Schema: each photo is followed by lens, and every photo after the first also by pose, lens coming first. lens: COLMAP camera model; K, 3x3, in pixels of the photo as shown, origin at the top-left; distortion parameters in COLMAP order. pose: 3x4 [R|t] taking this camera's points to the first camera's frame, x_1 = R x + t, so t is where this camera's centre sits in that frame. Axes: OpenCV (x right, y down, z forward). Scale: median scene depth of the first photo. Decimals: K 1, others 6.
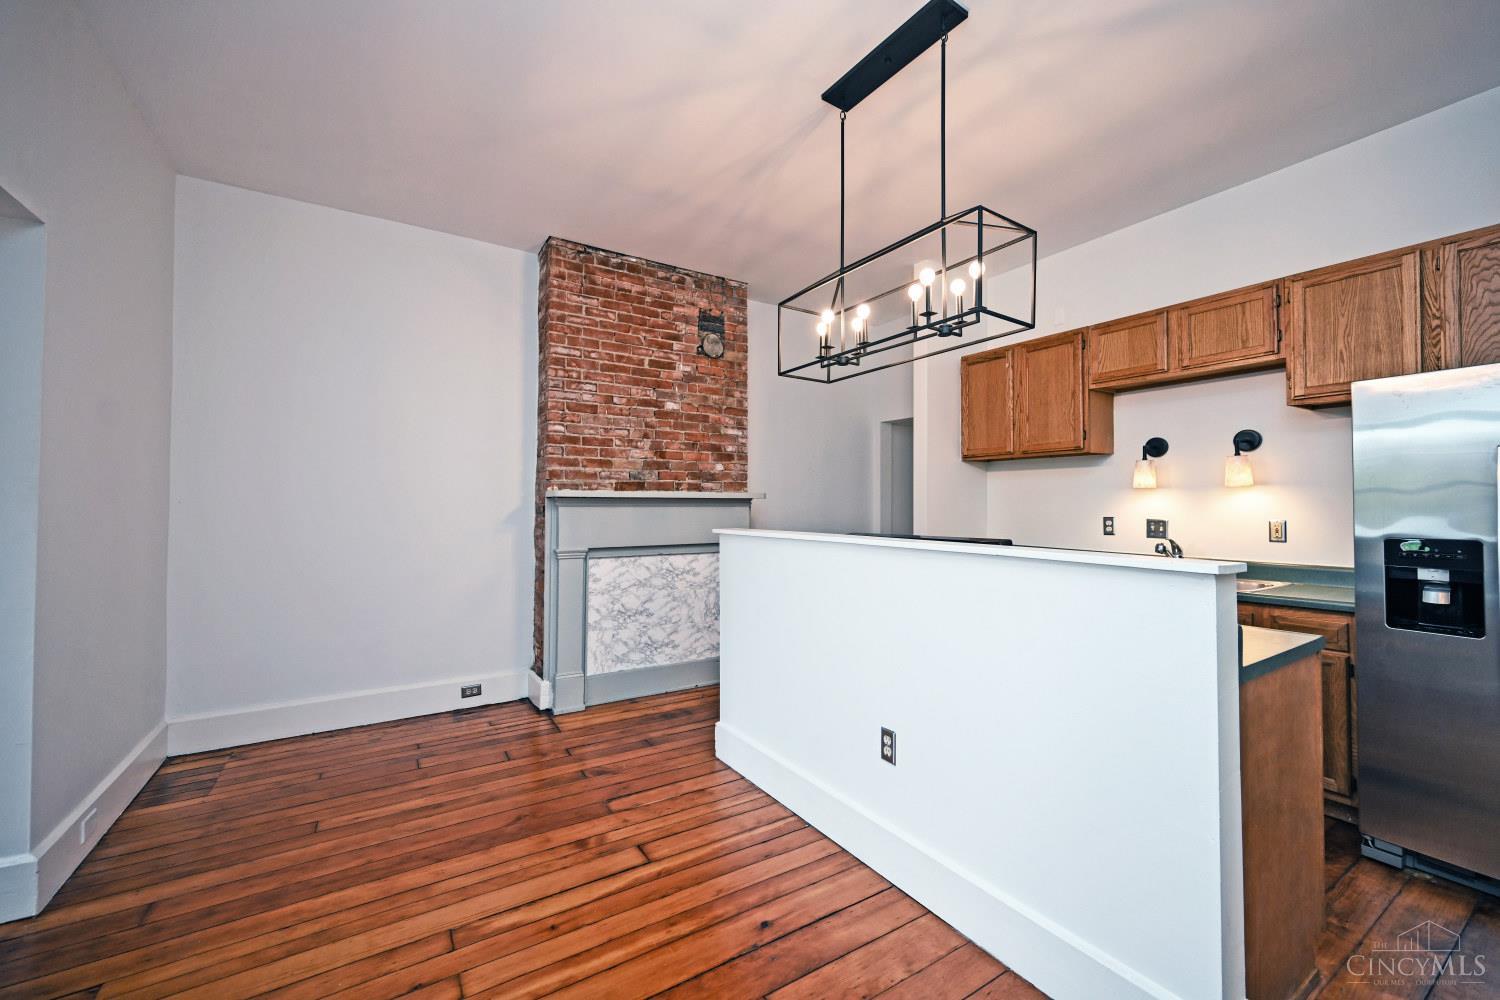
lens RADIAL K [[595.5, 0, 751.6], [0, 595.5, 493.2], [0, 0, 1]] dist [0.000310, 0.000776]
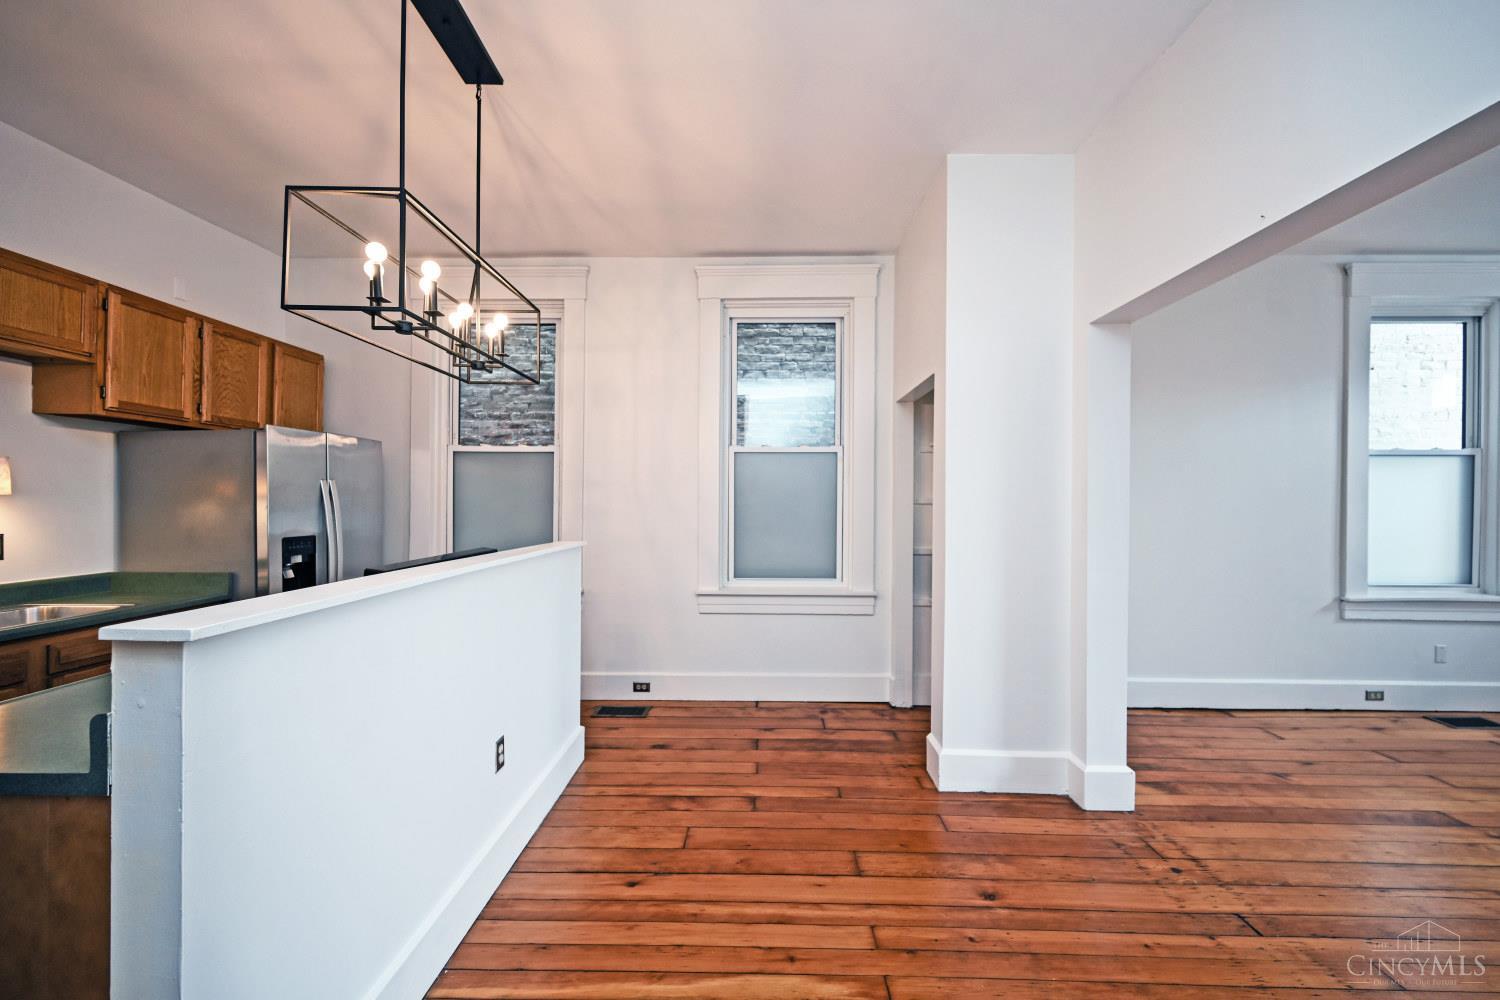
lens RADIAL K [[595.5, 0, 752.7], [0, 595.5, 504.8], [0, 0, 1]] dist [0.000310, 0.000776]
pose [[-0.836138, -0.008526, 0.548453, -0.364581], [-0.016433, 0.999820, -0.009510, -0.005235], [-0.548273, -0.016964, -0.836127, 0.839661]]
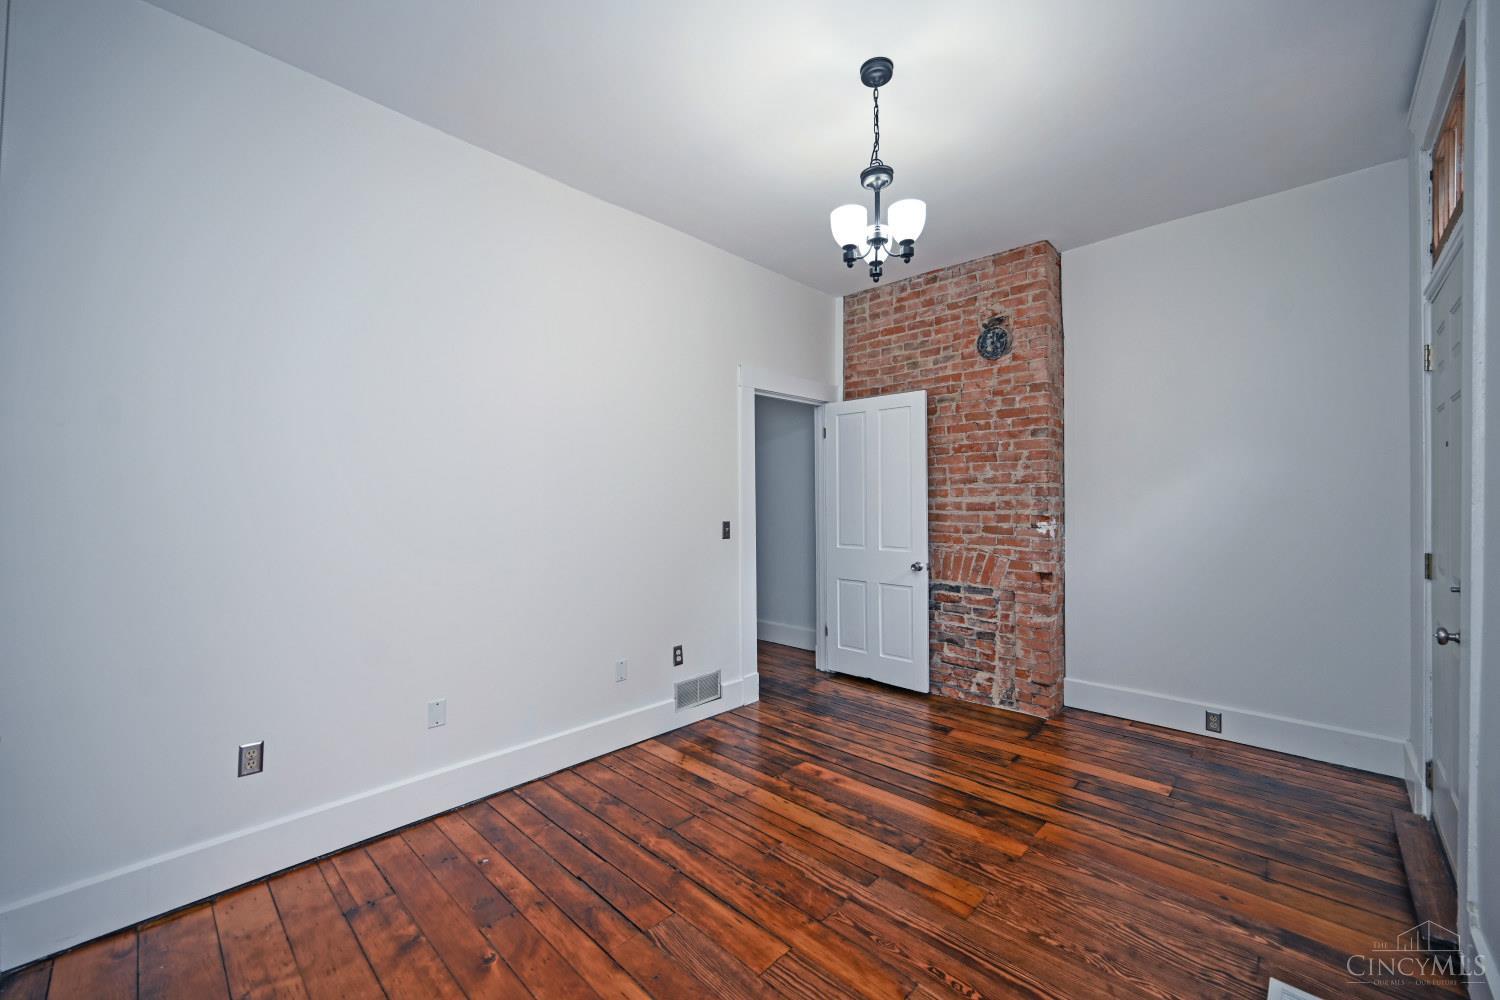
lens RADIAL K [[595.5, 0, 745.0], [0, 595.5, 496.0], [0, 0, 1]] dist [0.000310, 0.000776]
pose [[-0.228489, 0.005181, 0.973533, -1.677758], [-0.006539, 0.999955, -0.006856, -0.026013], [-0.973524, -0.007933, -0.228445, 0.097286]]
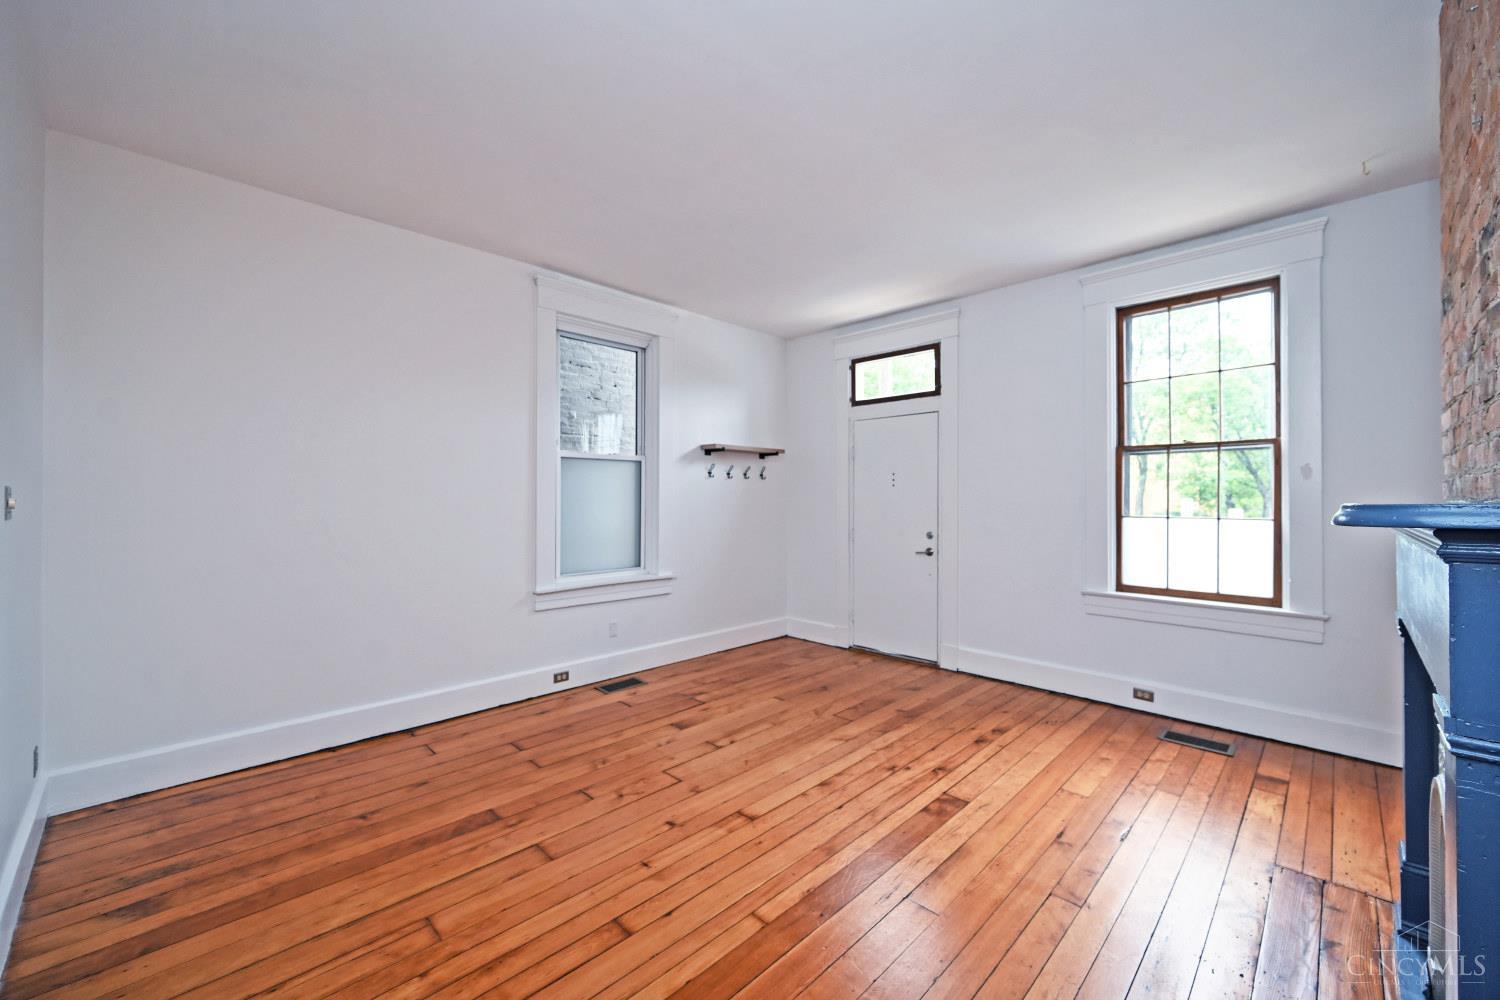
lens RADIAL K [[595.5, 0, 758.3], [0, 595.5, 497.5], [0, 0, 1]] dist [0.000310, 0.000776]
pose [[-0.972518, -0.002665, -0.232811, -0.768916], [0.002953, 0.999713, -0.023780, -0.012843], [0.232807, -0.023814, -0.972231, 0.586238]]
